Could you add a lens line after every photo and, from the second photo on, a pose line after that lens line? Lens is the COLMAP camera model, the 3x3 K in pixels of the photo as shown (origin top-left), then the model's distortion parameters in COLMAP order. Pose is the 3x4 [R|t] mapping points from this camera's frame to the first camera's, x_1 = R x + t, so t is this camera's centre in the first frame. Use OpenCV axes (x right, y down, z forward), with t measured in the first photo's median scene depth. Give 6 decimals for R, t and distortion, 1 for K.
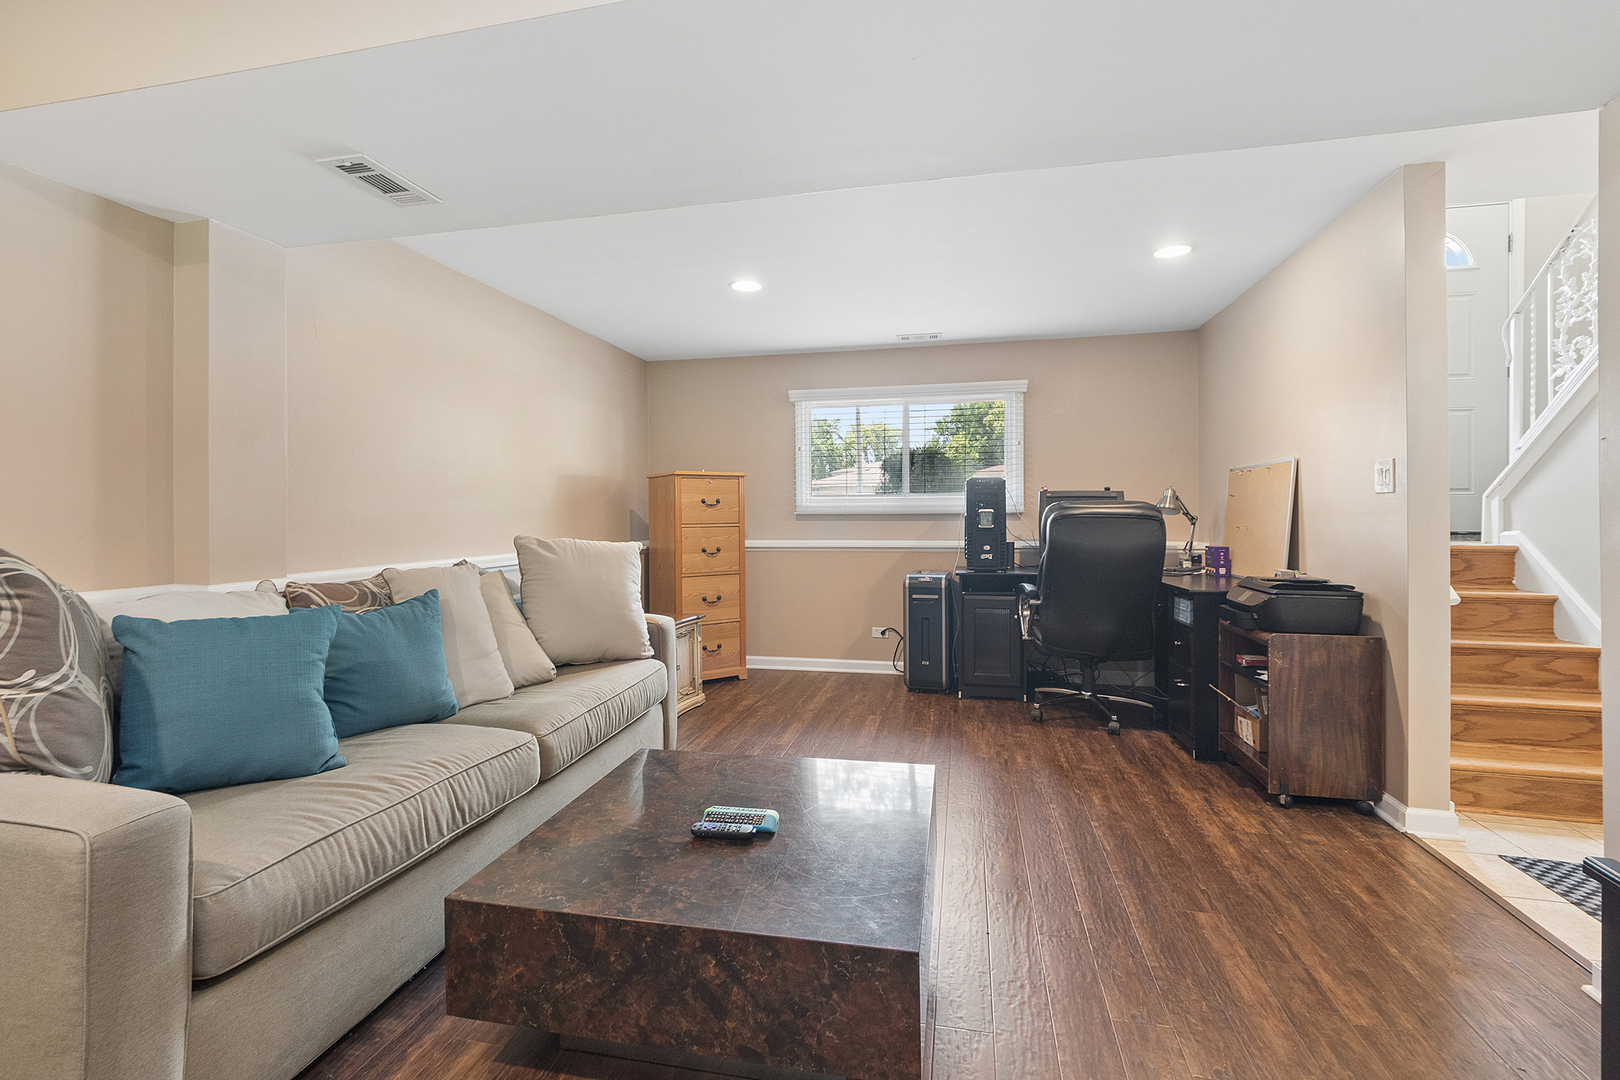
lens RADIAL K [[735.3, 0, 789.3], [0, 735.3, 513.0], [0, 0, 1]] dist [-0.003101, -0.000060]
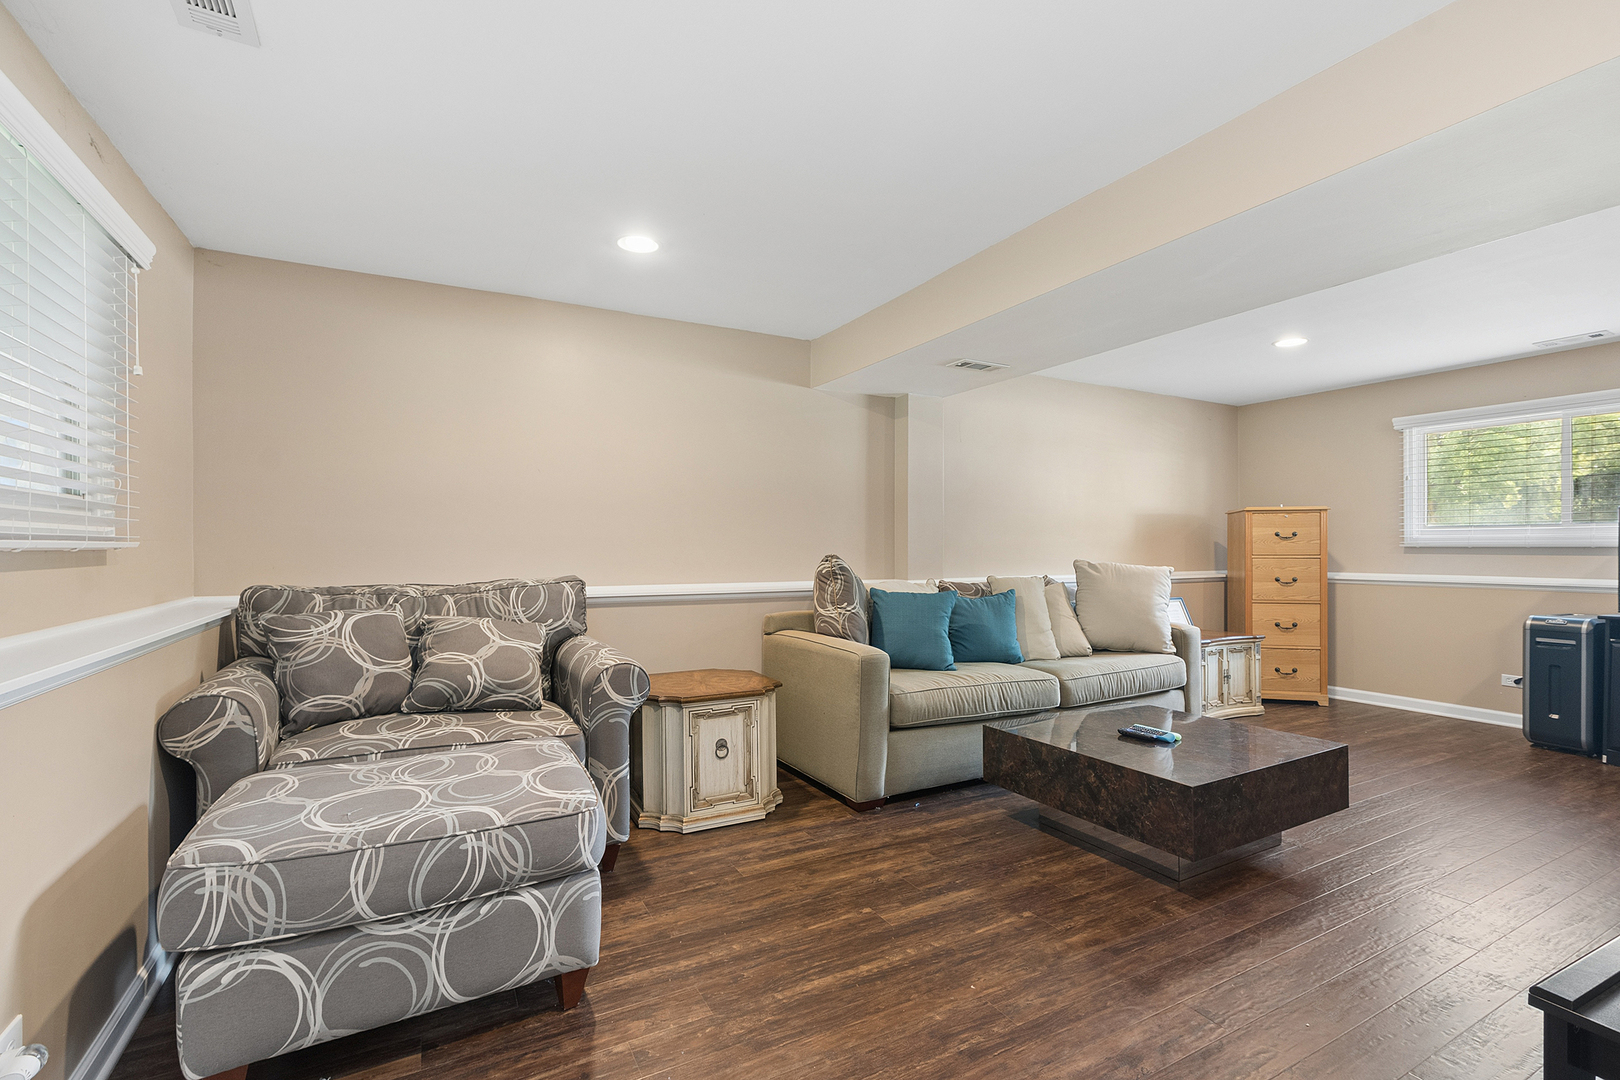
lens RADIAL K [[732.3, 0, 806.6], [0, 732.3, 526.4], [0, 0, 1]] dist [-0.016557, 0.006329]
pose [[0.661990, -0.016646, -0.749328, 0.464627], [-0.004010, 0.999660, -0.025749, 0.005359], [0.749502, 0.020051, 0.661698, -0.467220]]
